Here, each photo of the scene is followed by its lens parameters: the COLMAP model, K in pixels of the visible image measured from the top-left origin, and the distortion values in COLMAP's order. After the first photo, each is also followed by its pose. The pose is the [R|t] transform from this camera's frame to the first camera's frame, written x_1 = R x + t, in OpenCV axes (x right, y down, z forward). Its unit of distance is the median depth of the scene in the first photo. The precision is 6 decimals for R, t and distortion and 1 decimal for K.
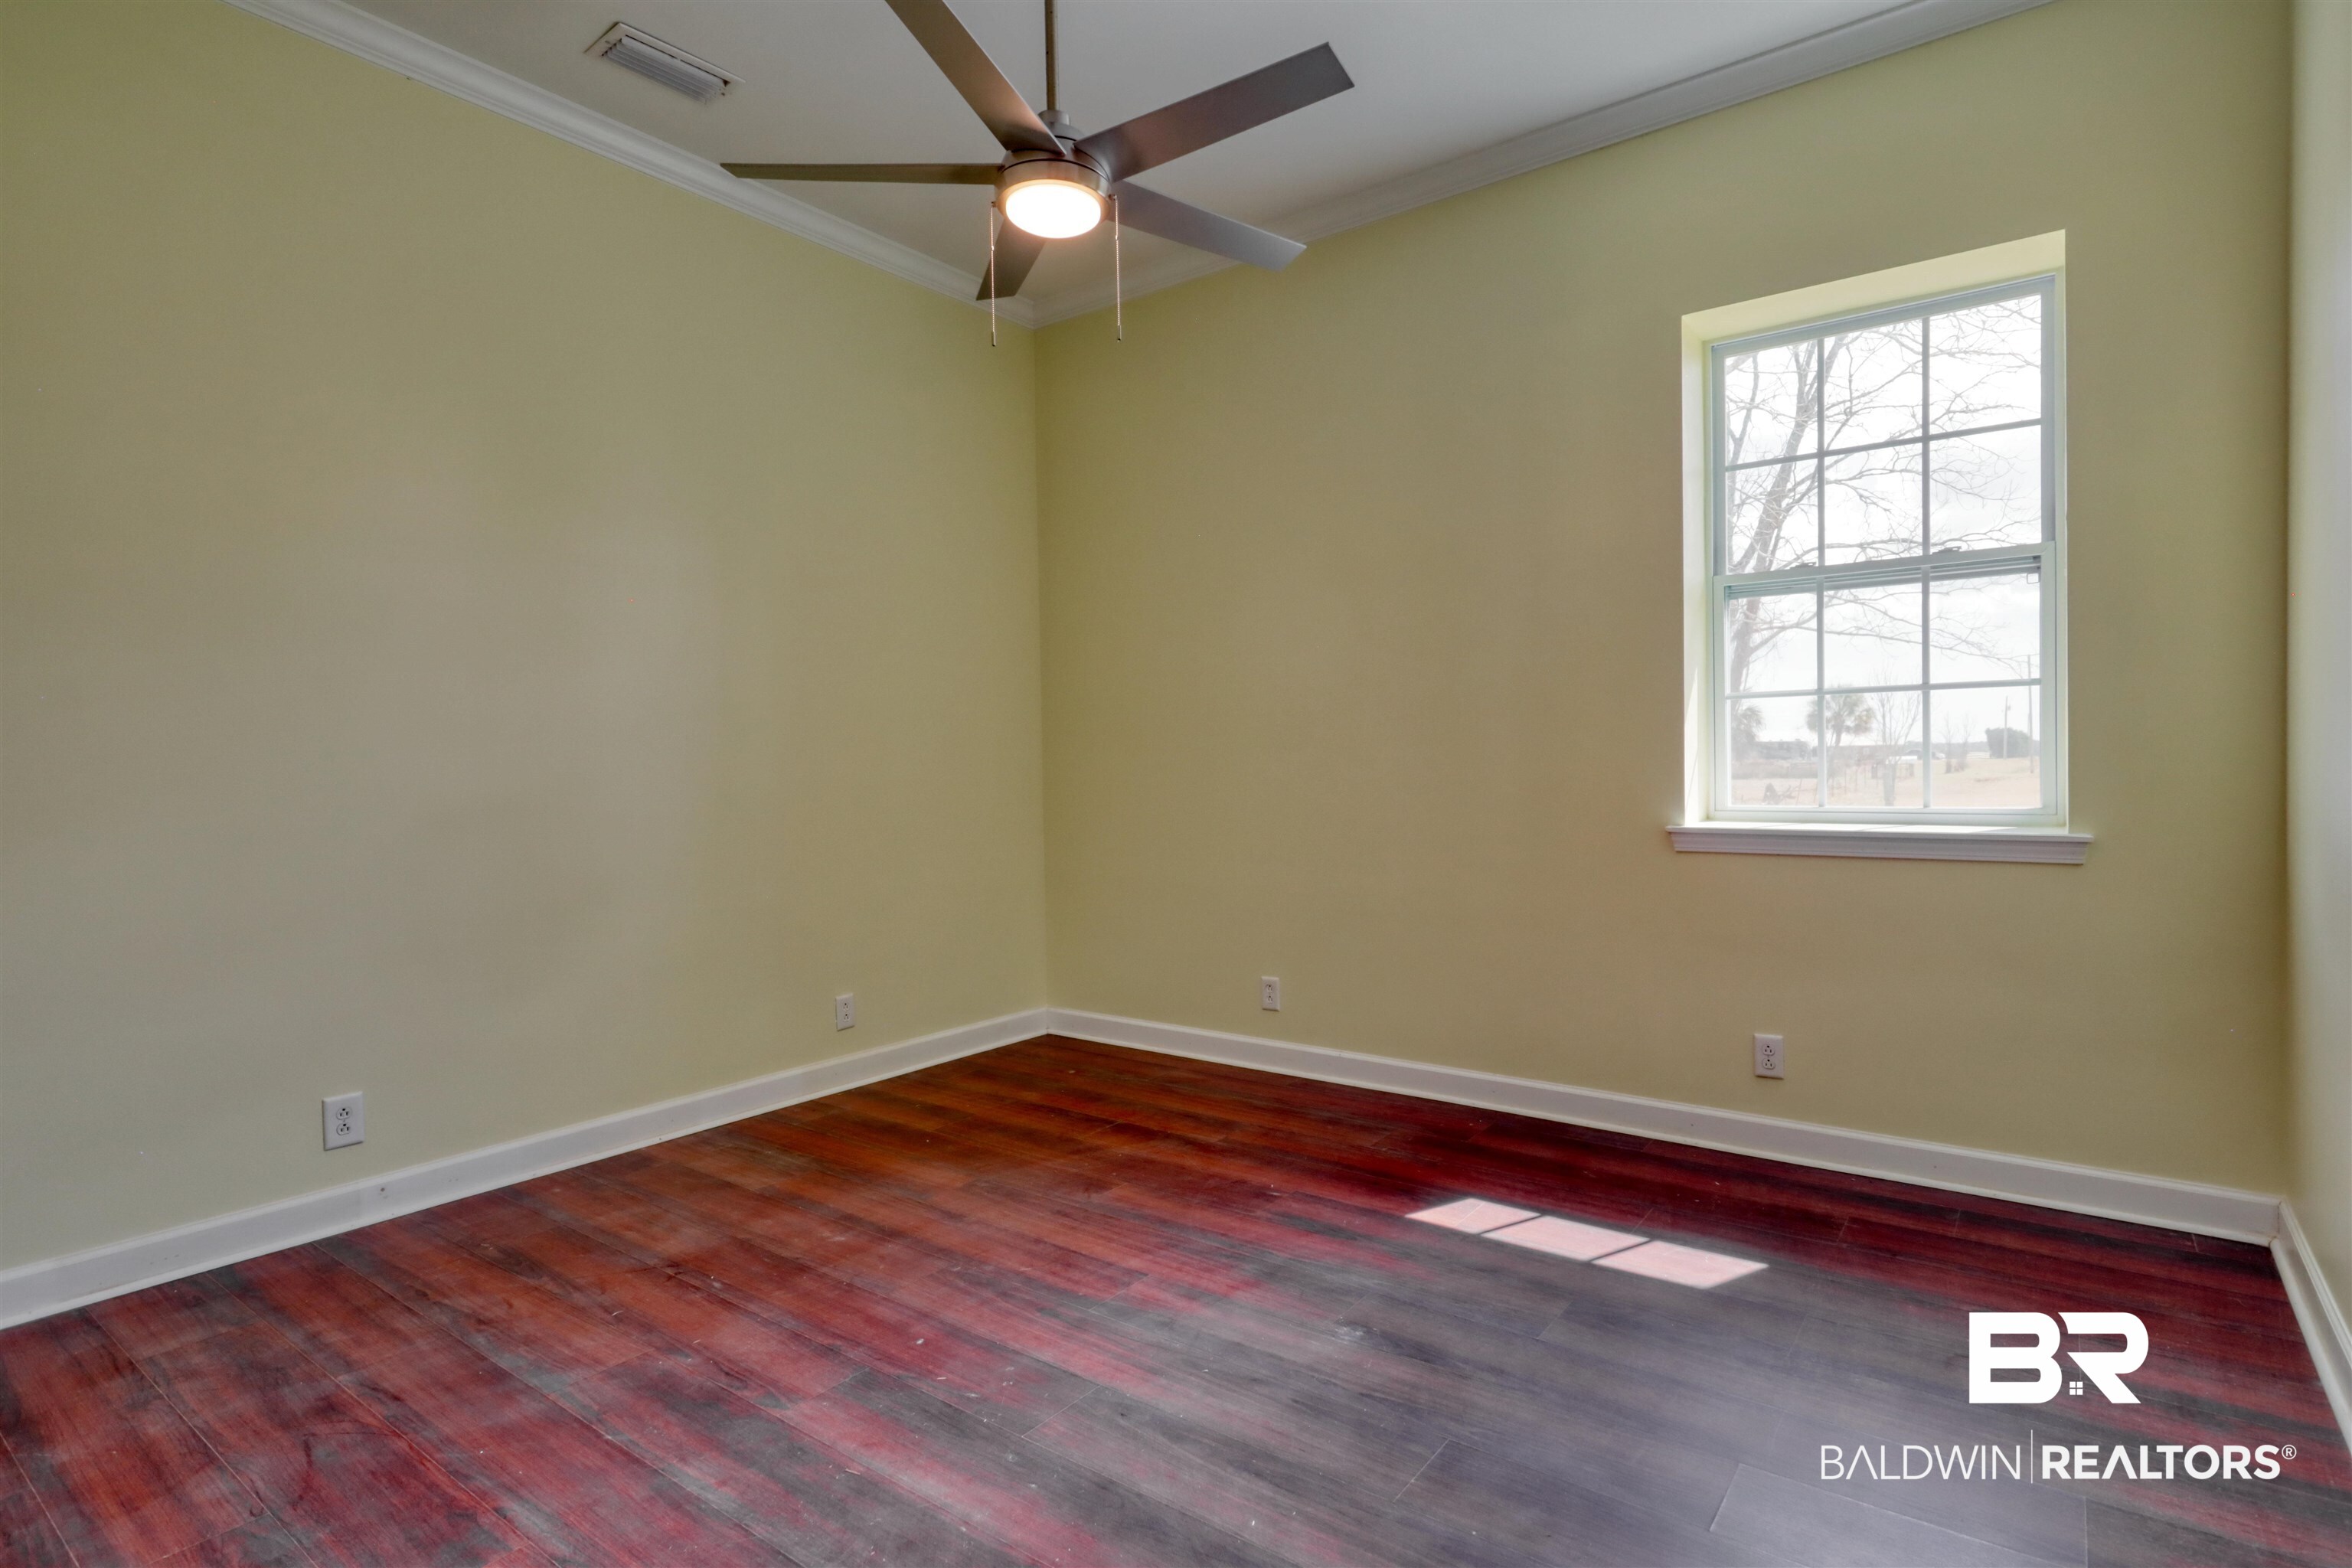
lens RADIAL K [[1169.5, 0, 1159.6], [0, 1169.5, 790.2], [0, 0, 1]] dist [-0.000152, -0.000185]
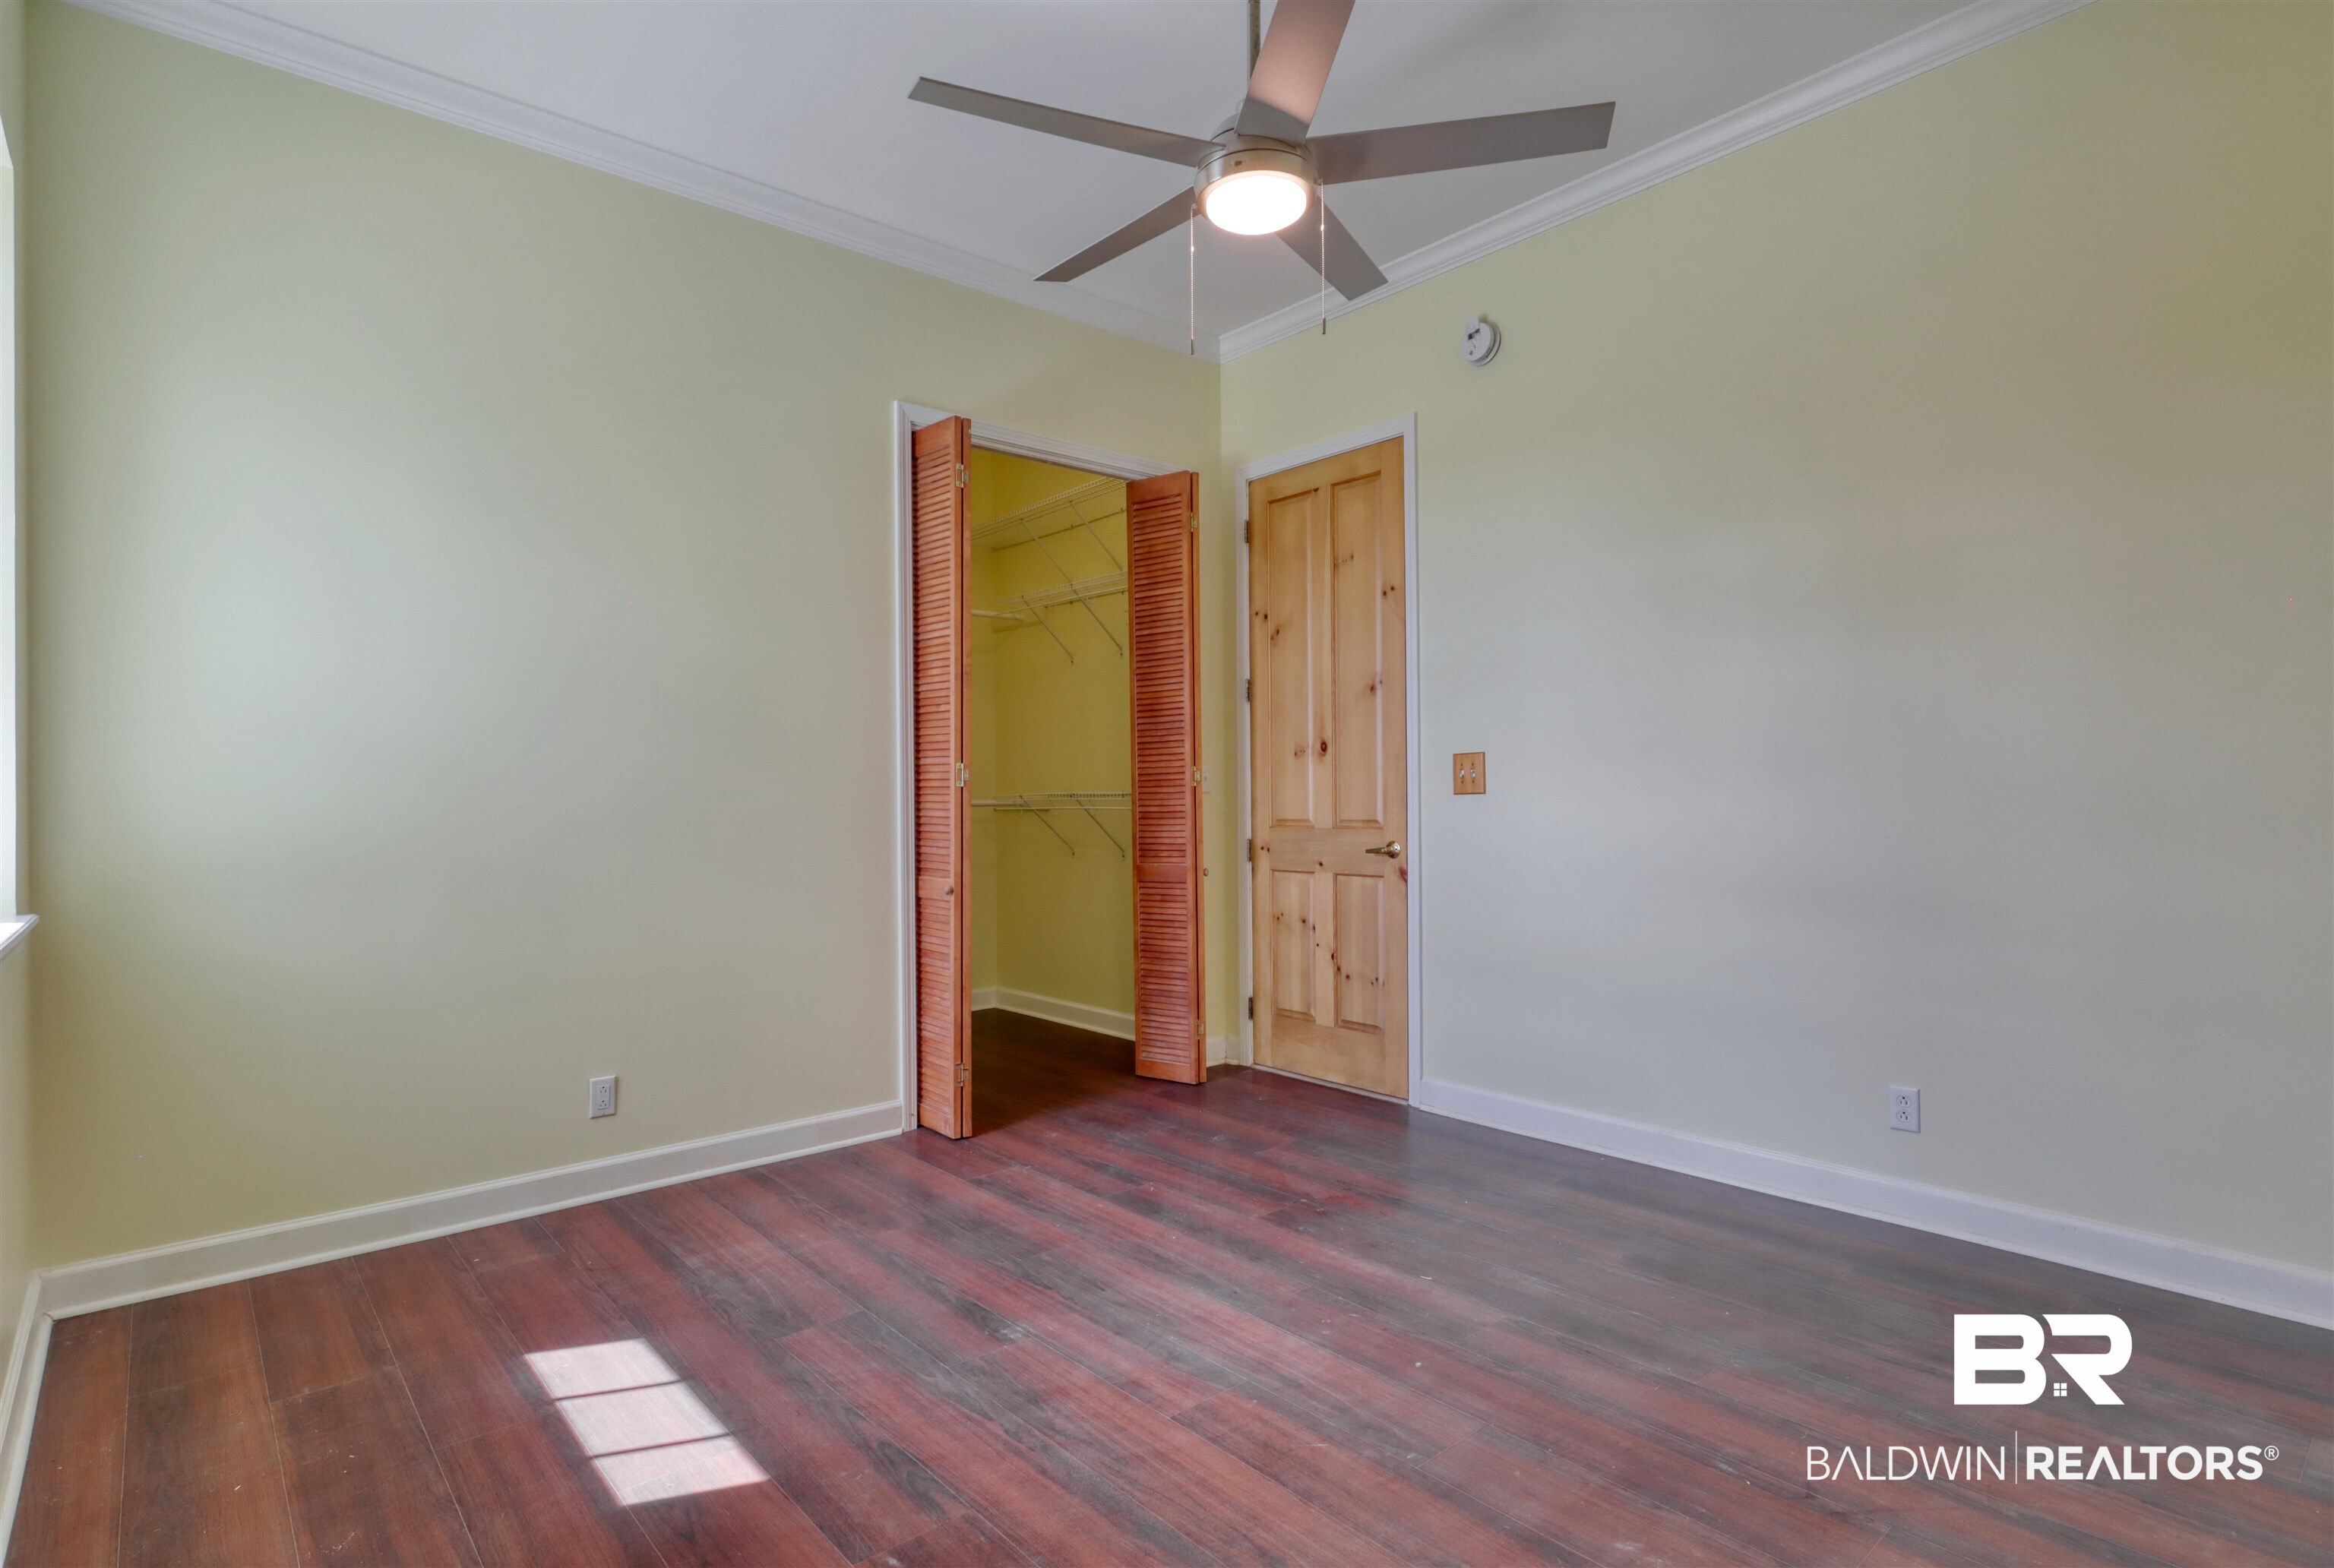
lens RADIAL K [[1170.8, 0, 1168.0], [0, 1170.8, 786.4], [0, 0, 1]] dist [0.001728, -0.000662]
pose [[-0.979250, 0.029084, 0.200559, -0.197744], [0.032732, 0.999353, 0.014898, -0.047253], [-0.199996, 0.021154, -0.979568, 1.903790]]
